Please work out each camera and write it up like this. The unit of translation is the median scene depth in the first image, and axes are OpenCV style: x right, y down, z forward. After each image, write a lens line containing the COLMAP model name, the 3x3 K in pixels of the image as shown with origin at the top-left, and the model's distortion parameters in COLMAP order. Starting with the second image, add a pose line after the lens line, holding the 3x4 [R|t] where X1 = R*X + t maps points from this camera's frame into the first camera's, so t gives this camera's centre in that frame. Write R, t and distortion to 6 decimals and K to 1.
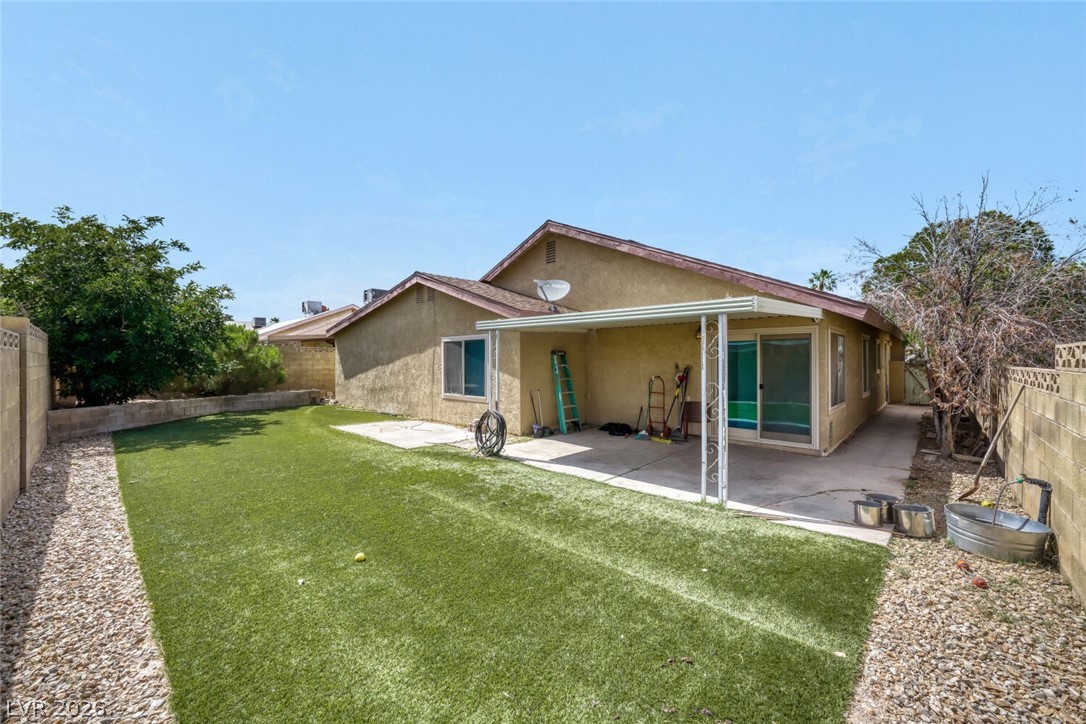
lens RADIAL K [[427.0, 0, 541.0], [0, 427.0, 359.3], [0, 0, 1]] dist [-0.006301, 0.002123]
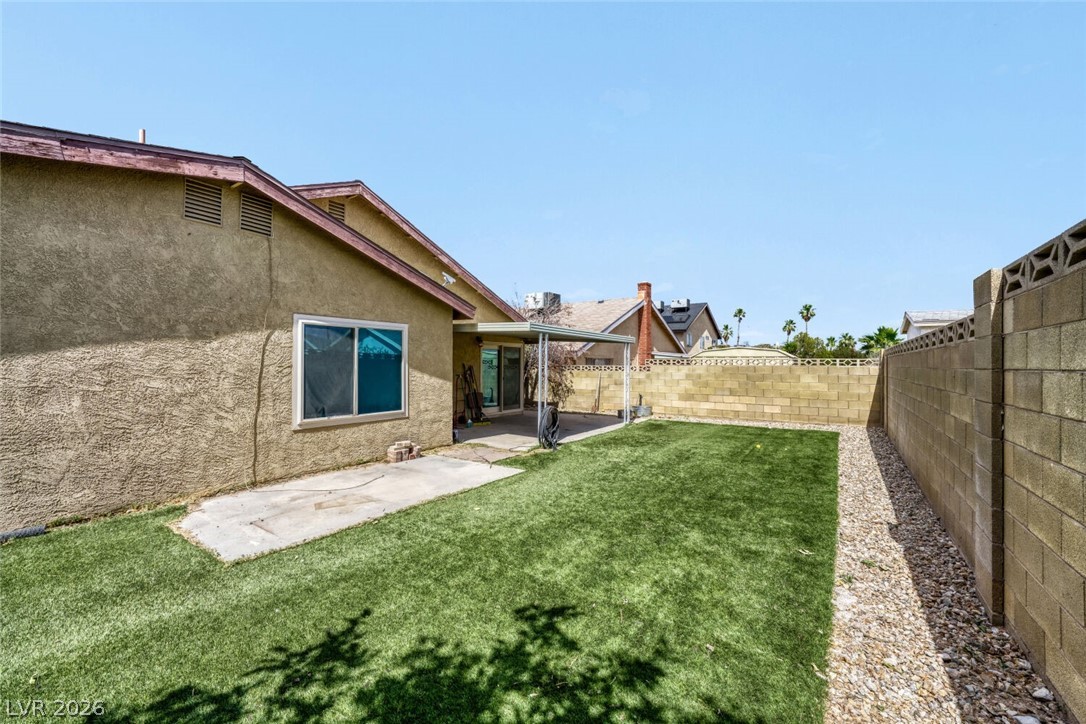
lens RADIAL K [[427.0, 0, 546.8], [0, 427.0, 362.0], [0, 0, 1]] dist [-0.006301, 0.002123]
pose [[-0.147058, 0.006842, 0.989104, -0.938543], [-0.006692, 0.999946, -0.007912, 0.010539], [-0.989105, -0.007782, -0.147005, 0.906895]]
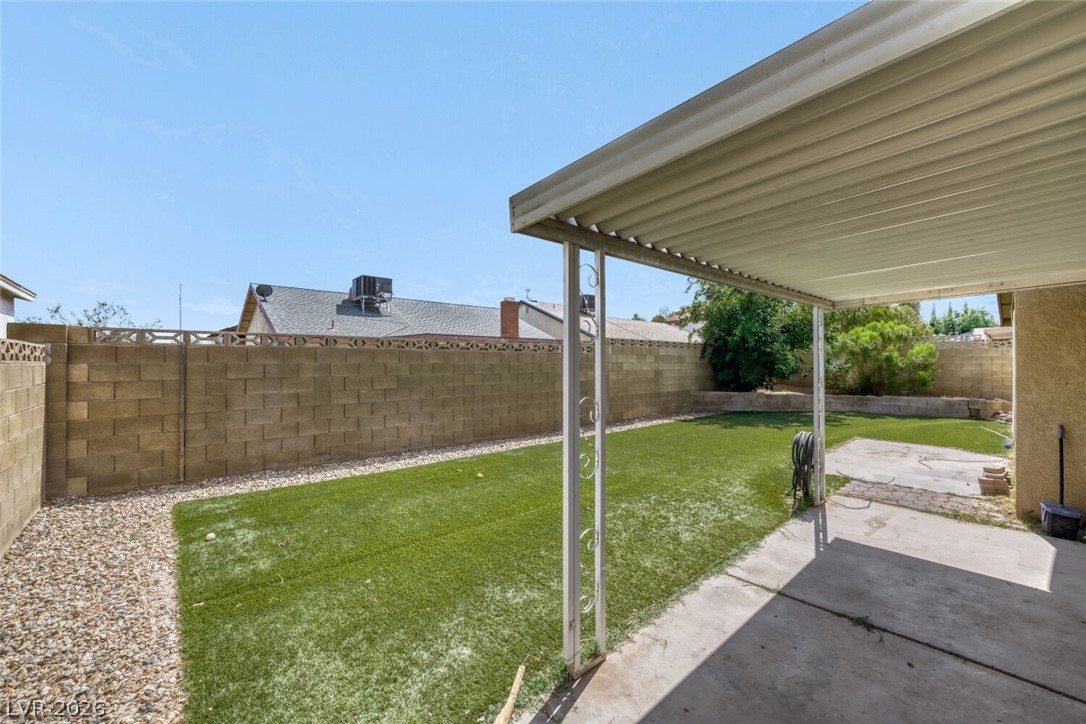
lens RADIAL K [[427.0, 0, 540.3], [0, 427.0, 363.1], [0, 0, 1]] dist [-0.006301, 0.002123]
pose [[-0.079217, 0.003602, -0.996851, 0.428585], [0.001799, 0.999992, 0.003471, 0.008075], [0.996856, -0.001518, -0.079223, 0.489199]]
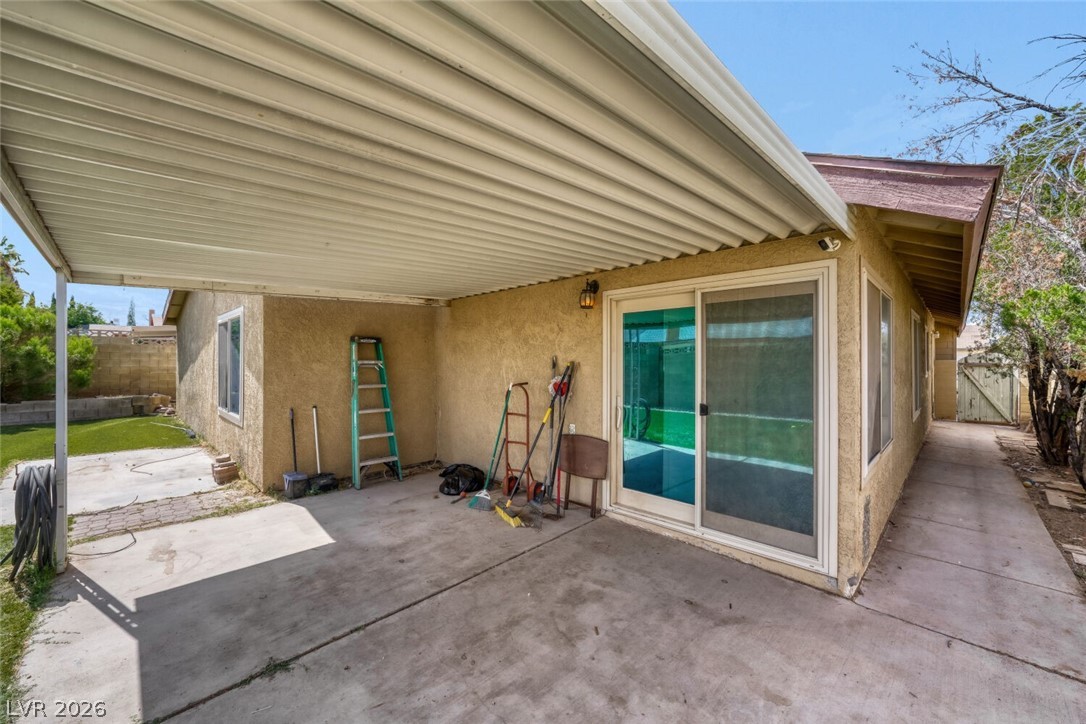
lens RADIAL K [[427.0, 0, 543.7], [0, 427.0, 360.2], [0, 0, 1]] dist [-0.006301, 0.002123]
pose [[0.999820, 0.003530, -0.018642, 0.290242], [-0.003498, 0.999992, 0.001759, 0.010186], [0.018648, -0.001694, 0.999825, 0.449270]]
